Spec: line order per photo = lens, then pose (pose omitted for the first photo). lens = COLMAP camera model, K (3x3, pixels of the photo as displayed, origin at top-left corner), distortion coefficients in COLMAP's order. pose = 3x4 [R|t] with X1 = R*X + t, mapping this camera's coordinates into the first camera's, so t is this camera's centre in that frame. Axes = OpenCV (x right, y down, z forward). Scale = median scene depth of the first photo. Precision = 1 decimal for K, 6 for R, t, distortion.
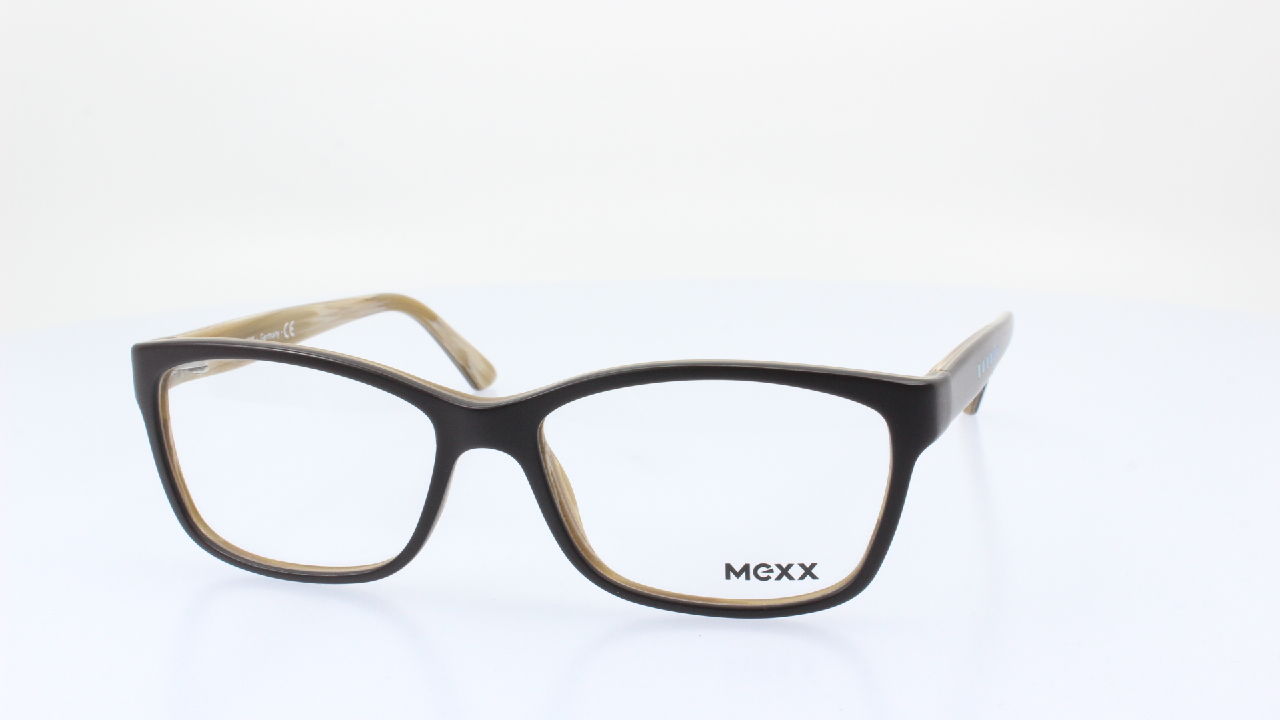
lens RADIAL K [[1643.2, 0, 647.1], [0, 1643.2, 358.7], [0, 0, 1]] dist [-0.107777, 0.000000]
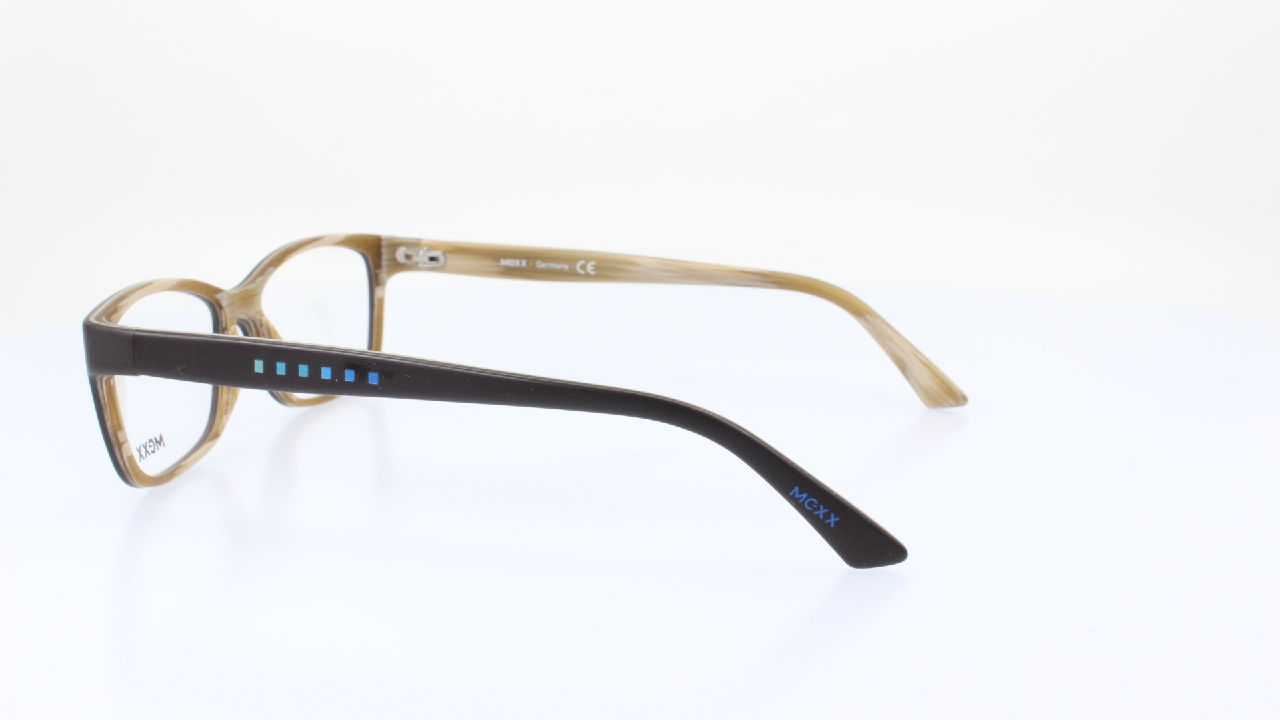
lens RADIAL K [[1643.2, 0, 642.2], [0, 1643.2, 363.1], [0, 0, 1]] dist [-0.107777, 0.000000]
pose [[-0.005967, 0.204970, -0.978750, 1.320277], [-0.178718, 0.962791, 0.202717, -0.269874], [0.983882, 0.176129, 0.030887, 1.306665]]
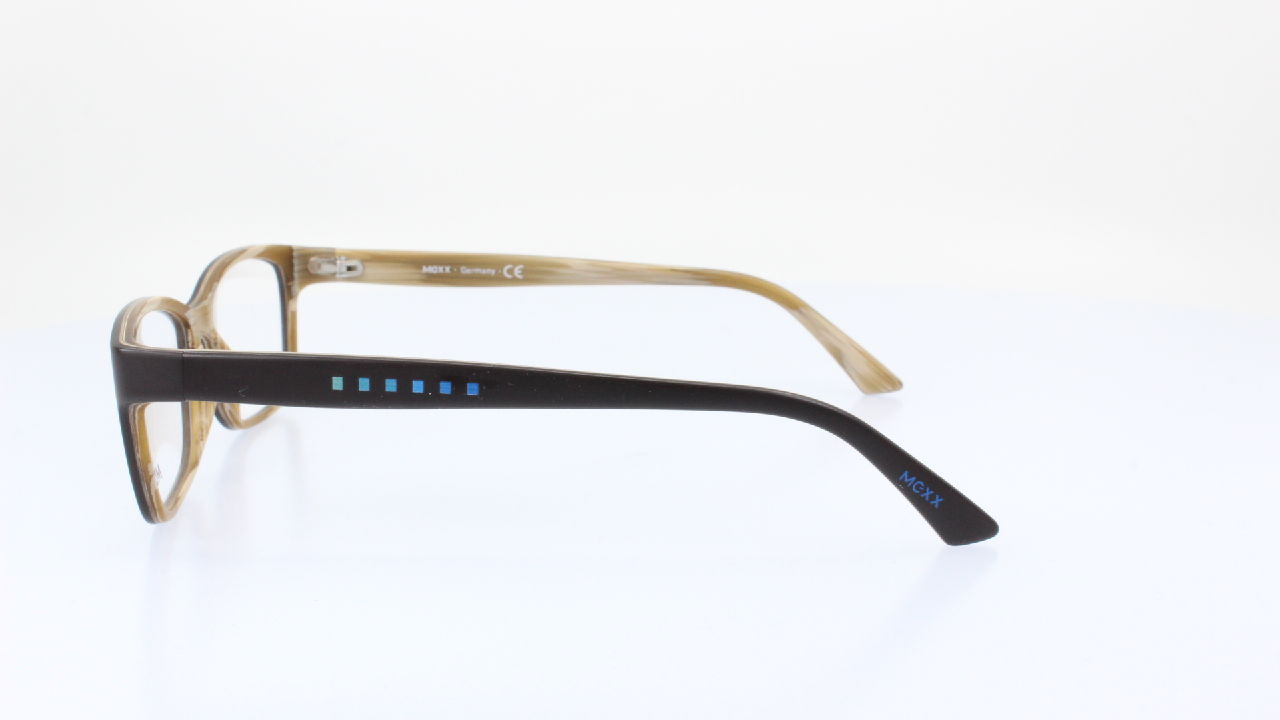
lens RADIAL K [[1643.2, 0, 639.0], [0, 1643.2, 360.4], [0, 0, 1]] dist [-0.107777, 0.000000]
pose [[0.249616, 0.194857, -0.948537, 1.278608], [-0.175788, 0.972387, 0.153497, -0.205133], [0.952255, 0.128426, 0.276977, 0.971062]]
